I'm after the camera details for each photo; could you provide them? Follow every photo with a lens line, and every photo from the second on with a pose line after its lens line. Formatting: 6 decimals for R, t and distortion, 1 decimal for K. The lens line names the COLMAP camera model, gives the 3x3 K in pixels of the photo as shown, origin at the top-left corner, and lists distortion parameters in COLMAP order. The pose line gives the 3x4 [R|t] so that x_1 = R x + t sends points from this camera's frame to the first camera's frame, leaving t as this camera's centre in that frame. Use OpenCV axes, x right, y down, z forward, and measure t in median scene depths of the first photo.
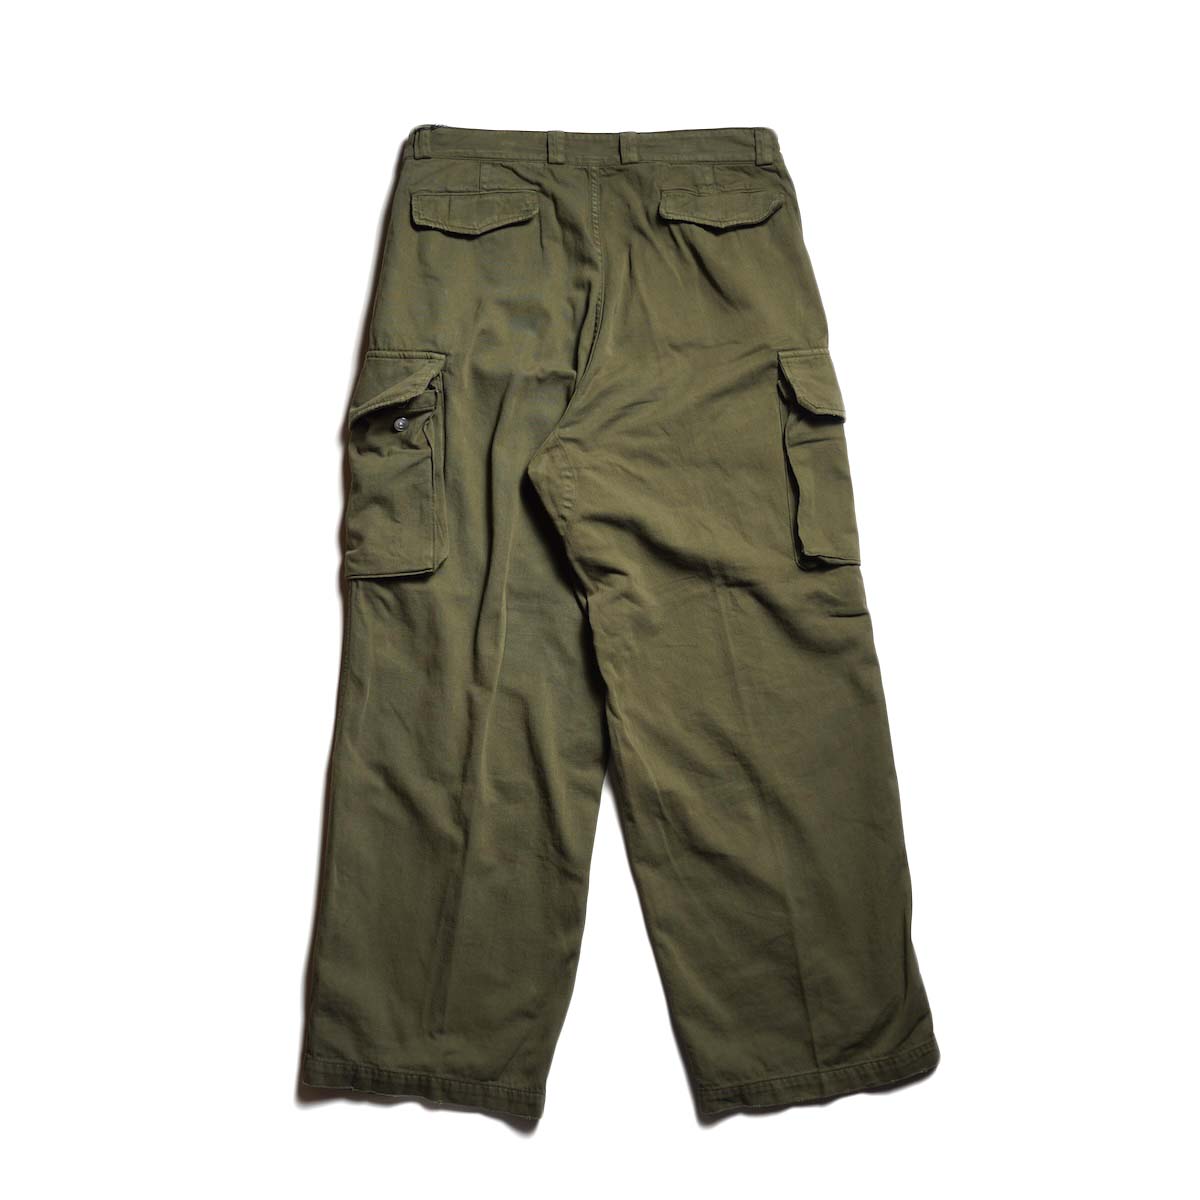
lens RADIAL K [[1329.5, 0, 600.0], [0, 1329.5, 600.0], [0, 0, 1]] dist [0.004881, -0.006017]
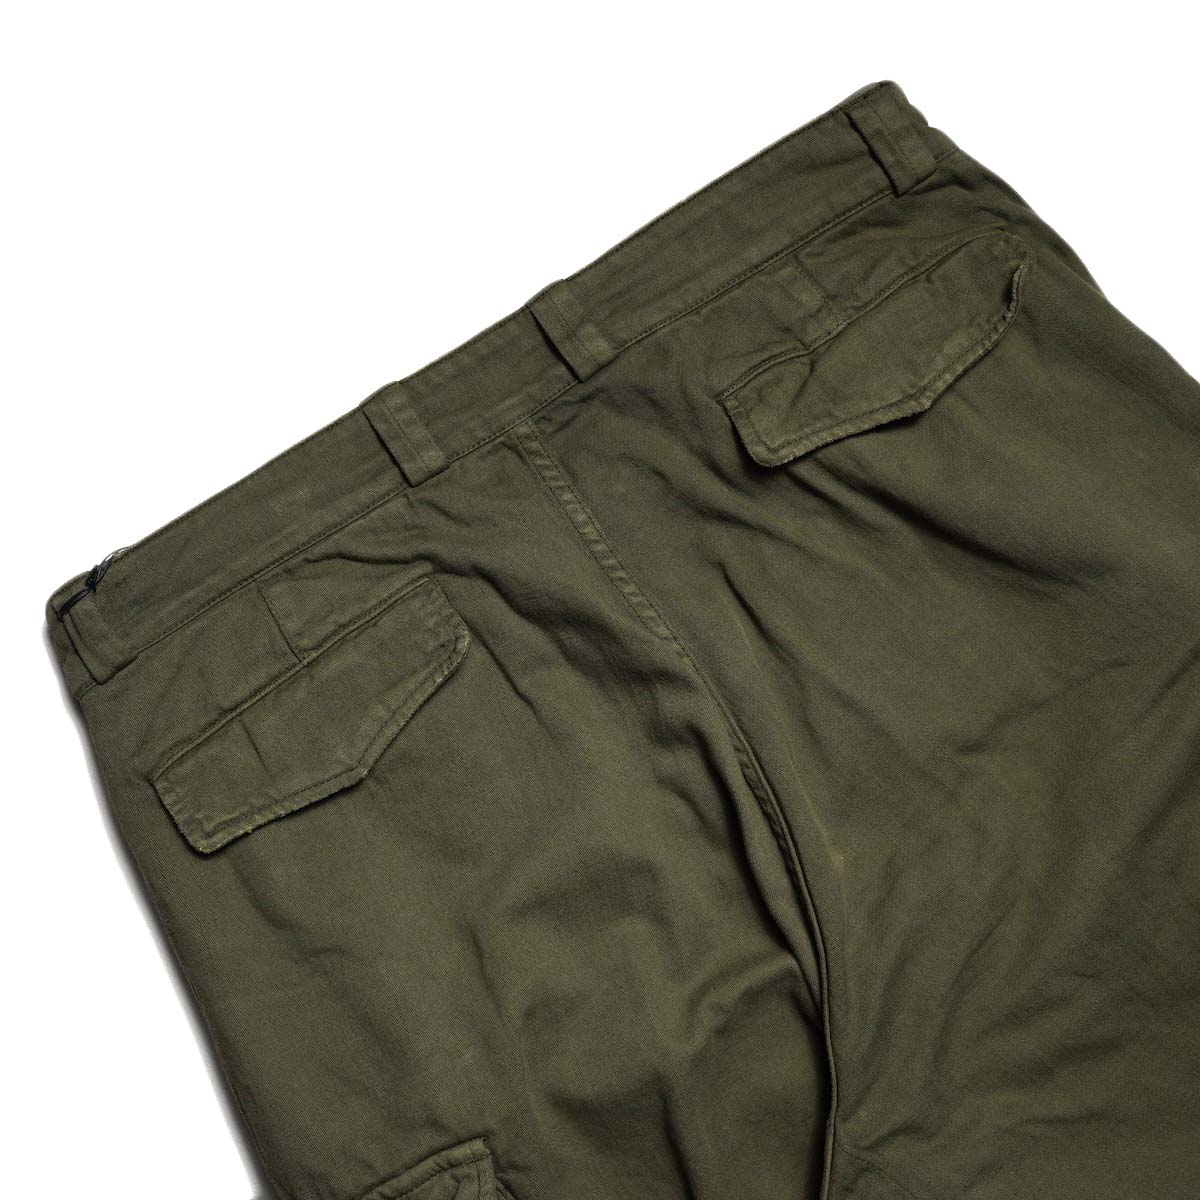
lens RADIAL K [[1329.5, 0, 600.0], [0, 1329.5, 600.0], [0, 0, 1]] dist [0.004881, -0.006017]
pose [[0.850900, -0.525142, -0.013934, -0.005993], [0.521696, 0.841608, 0.139749, -0.330271], [-0.061662, -0.126182, 0.990089, 0.634396]]
